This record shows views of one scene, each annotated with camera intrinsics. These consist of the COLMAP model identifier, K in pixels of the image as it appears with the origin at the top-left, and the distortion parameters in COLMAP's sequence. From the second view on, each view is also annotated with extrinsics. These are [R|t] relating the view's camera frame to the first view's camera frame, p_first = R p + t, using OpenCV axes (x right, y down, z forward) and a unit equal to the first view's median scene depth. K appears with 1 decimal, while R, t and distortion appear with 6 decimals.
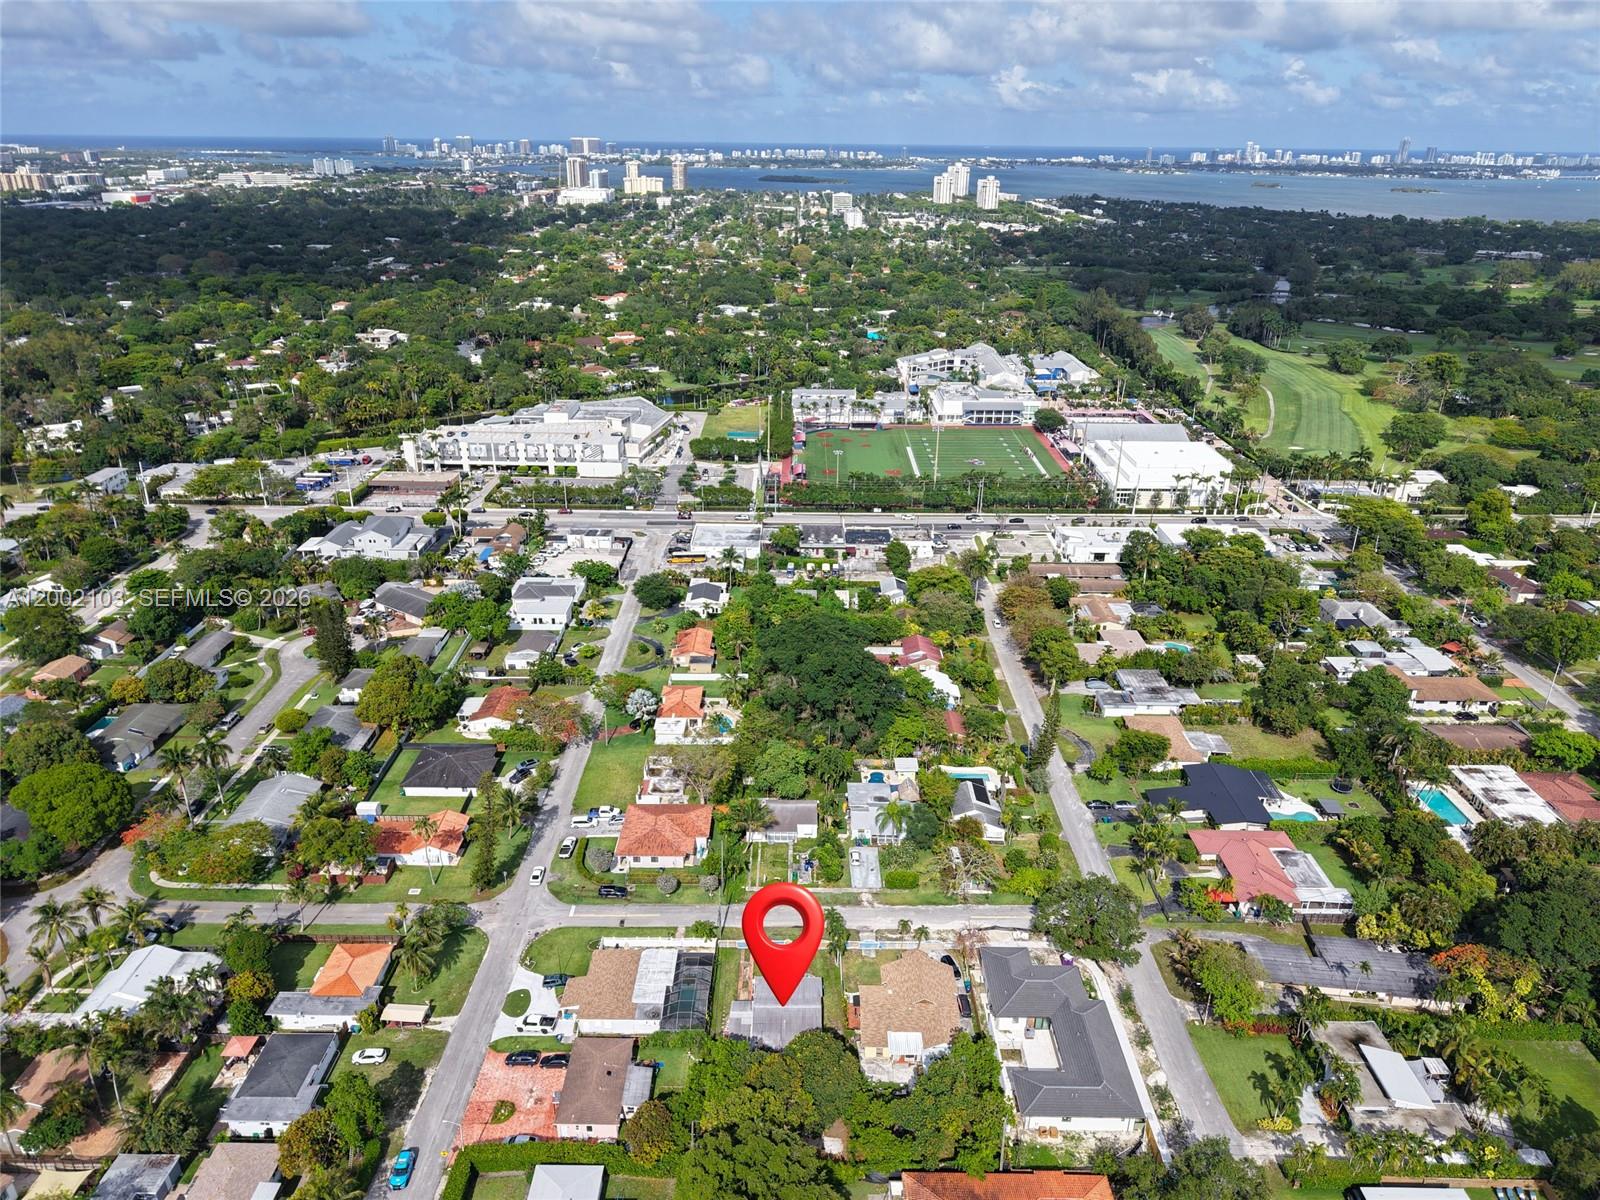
lens RADIAL K [[1070.9, 0, 800.0], [0, 1070.9, 600.0], [0, 0, 1]] dist [0.023389, -0.022081]
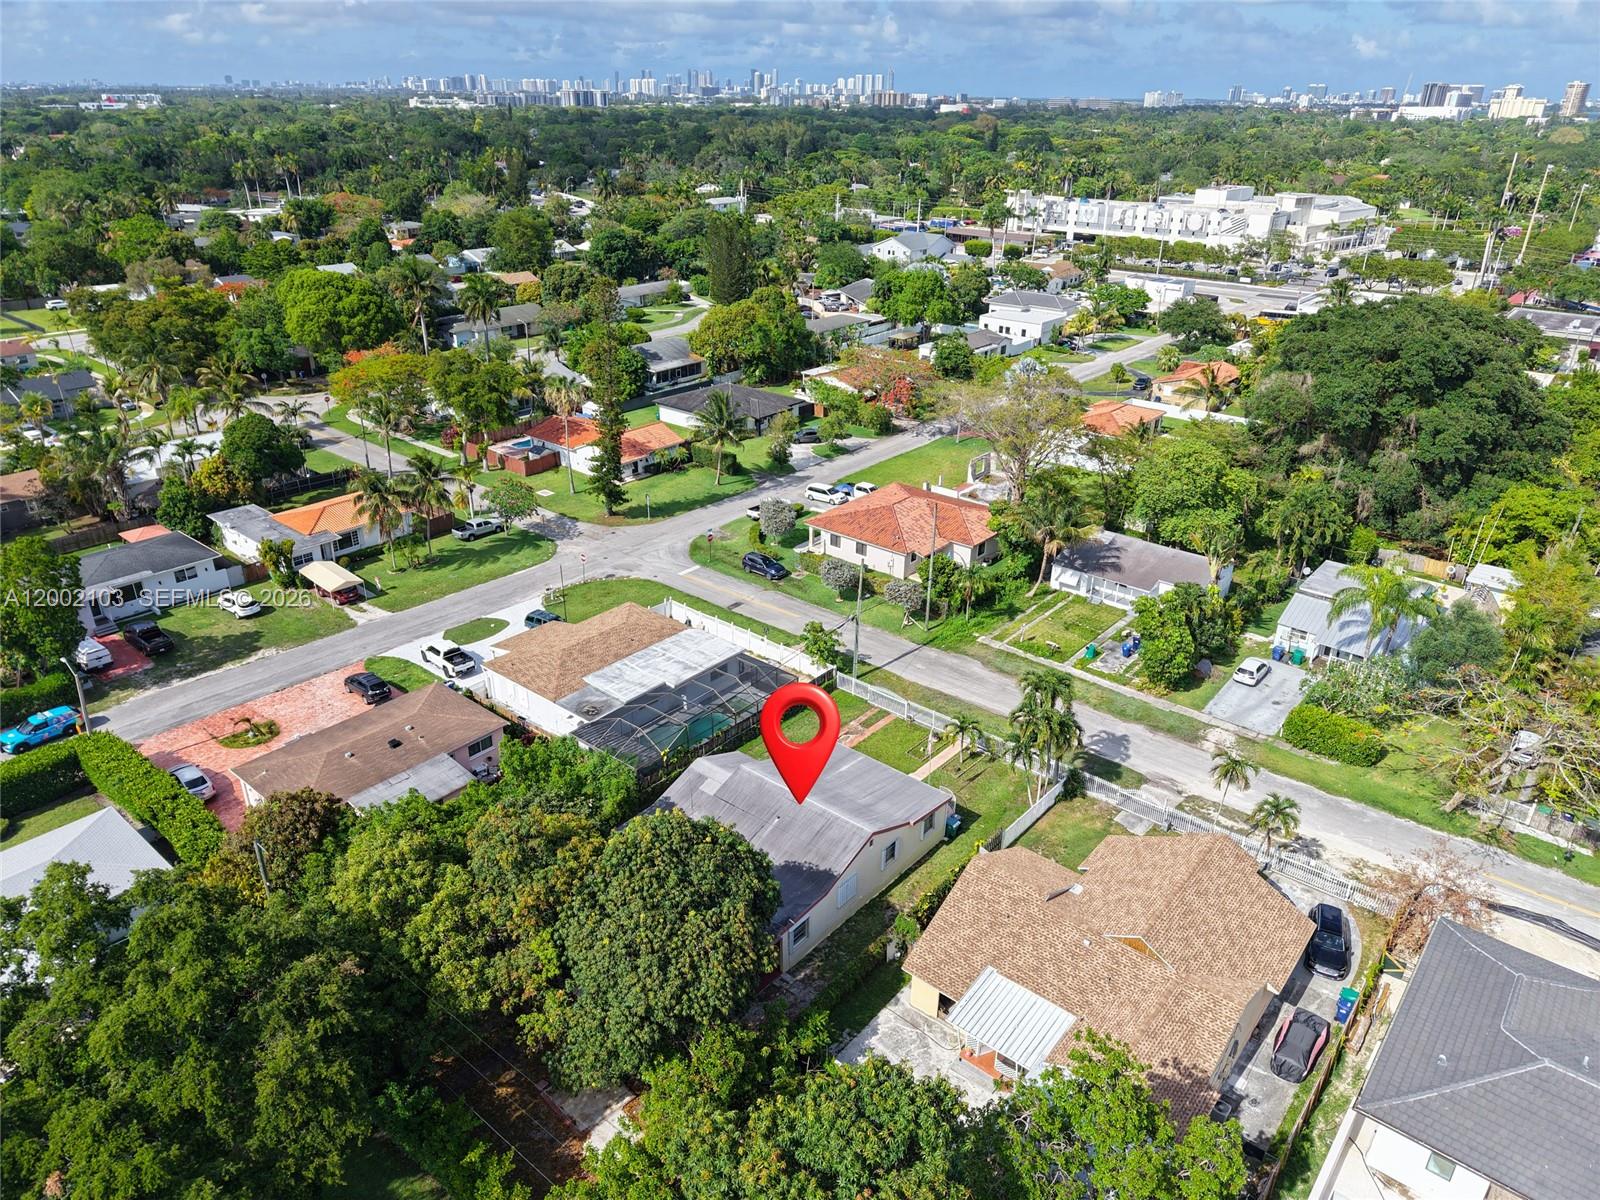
lens RADIAL K [[1070.9, 0, 800.0], [0, 1070.9, 600.0], [0, 0, 1]] dist [0.023389, -0.022081]
pose [[0.764072, 0.265322, -0.588047, 0.168650], [-0.253667, 0.961653, 0.104292, 0.225402], [0.593168, 0.069482, 0.802075, 0.570413]]
